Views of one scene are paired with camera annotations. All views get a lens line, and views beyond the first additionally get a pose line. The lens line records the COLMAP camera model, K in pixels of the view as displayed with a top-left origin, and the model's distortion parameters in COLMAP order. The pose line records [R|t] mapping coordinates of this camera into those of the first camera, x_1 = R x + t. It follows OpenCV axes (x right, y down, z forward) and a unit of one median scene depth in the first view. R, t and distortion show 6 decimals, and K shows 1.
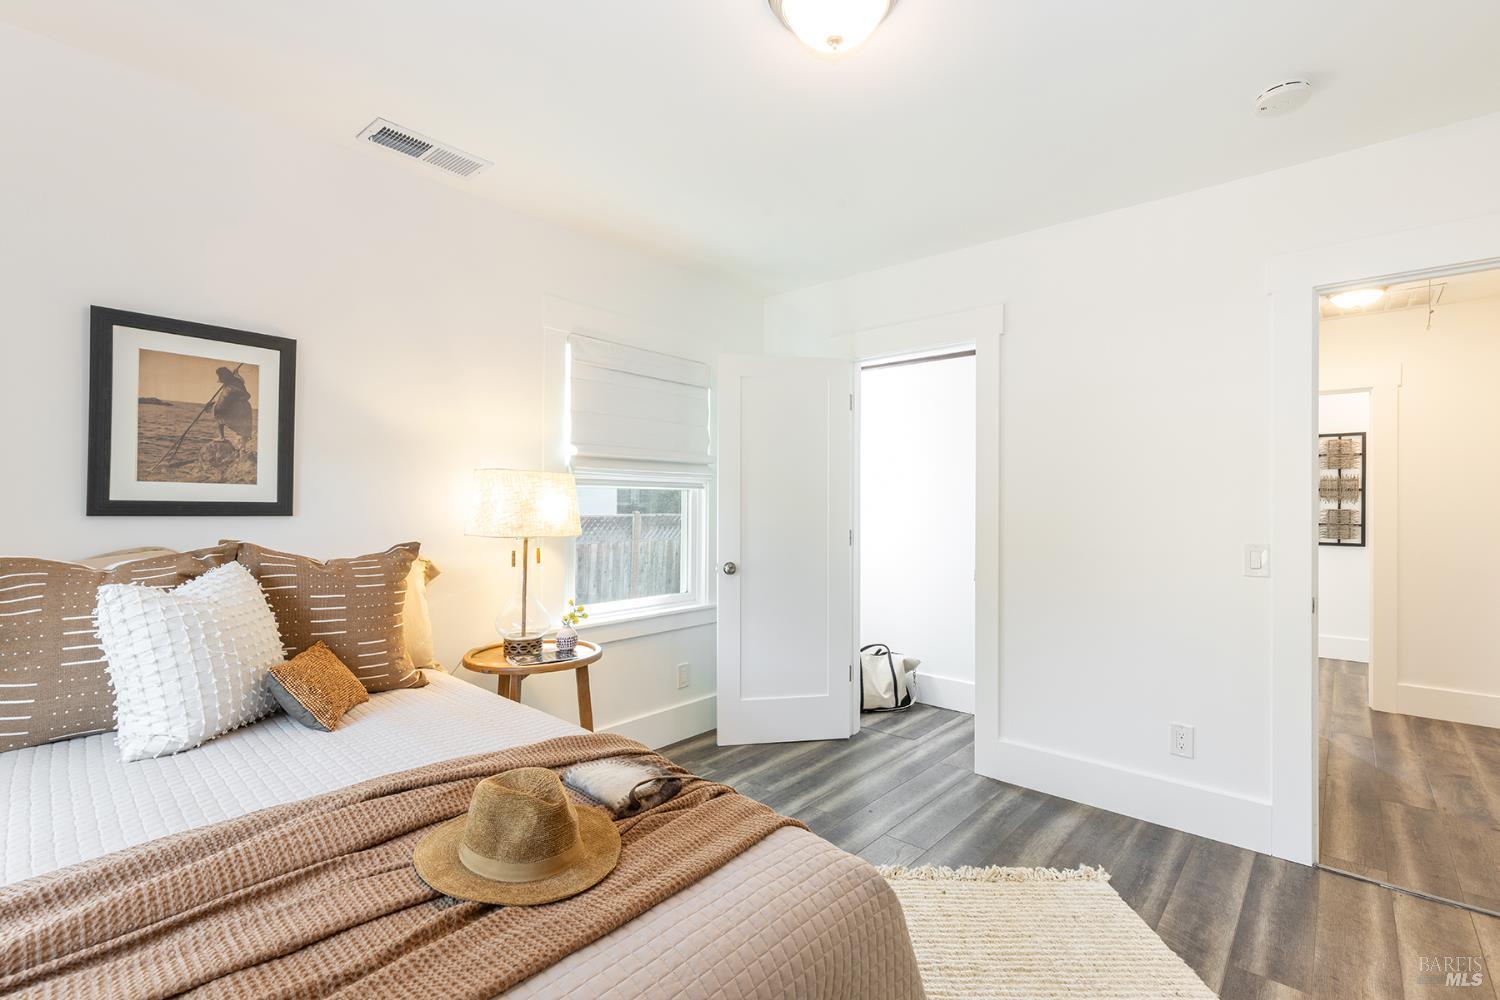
lens RADIAL K [[670.3, 0, 757.7], [0, 670.3, 499.9], [0, 0, 1]] dist [0.007493, -0.000355]
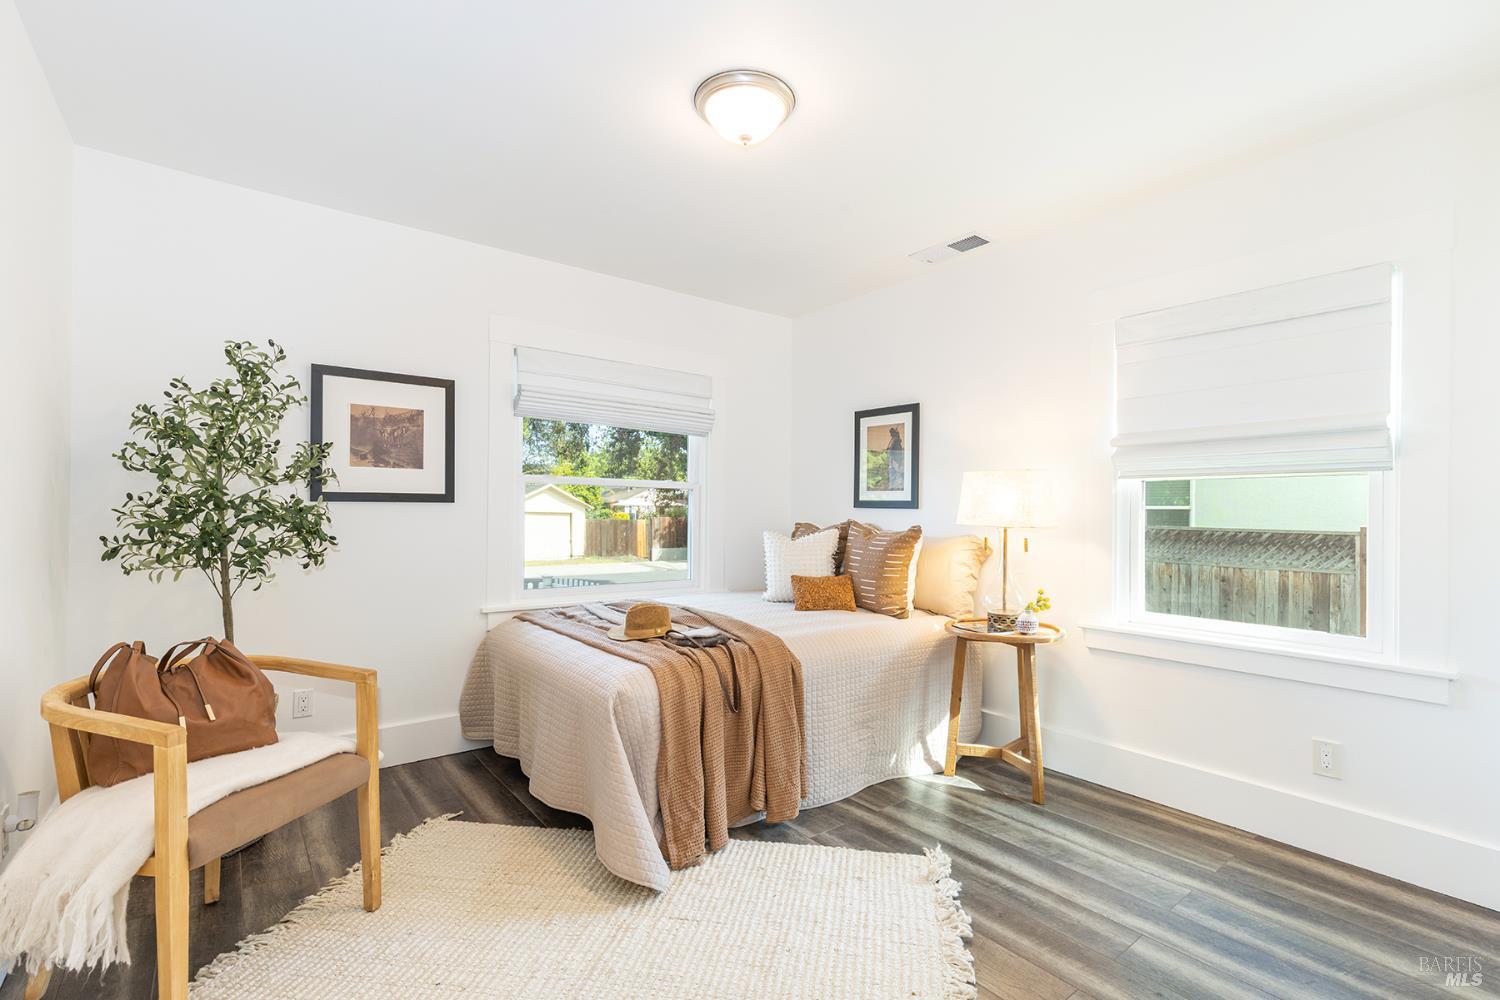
lens RADIAL K [[670.3, 0, 756.9], [0, 670.3, 506.8], [0, 0, 1]] dist [0.007493, -0.000355]
pose [[-0.180356, -0.014375, -0.983496, 1.017480], [-0.001659, 0.999896, -0.014311, 0.043341], [0.983600, -0.000950, -0.180361, 0.916817]]
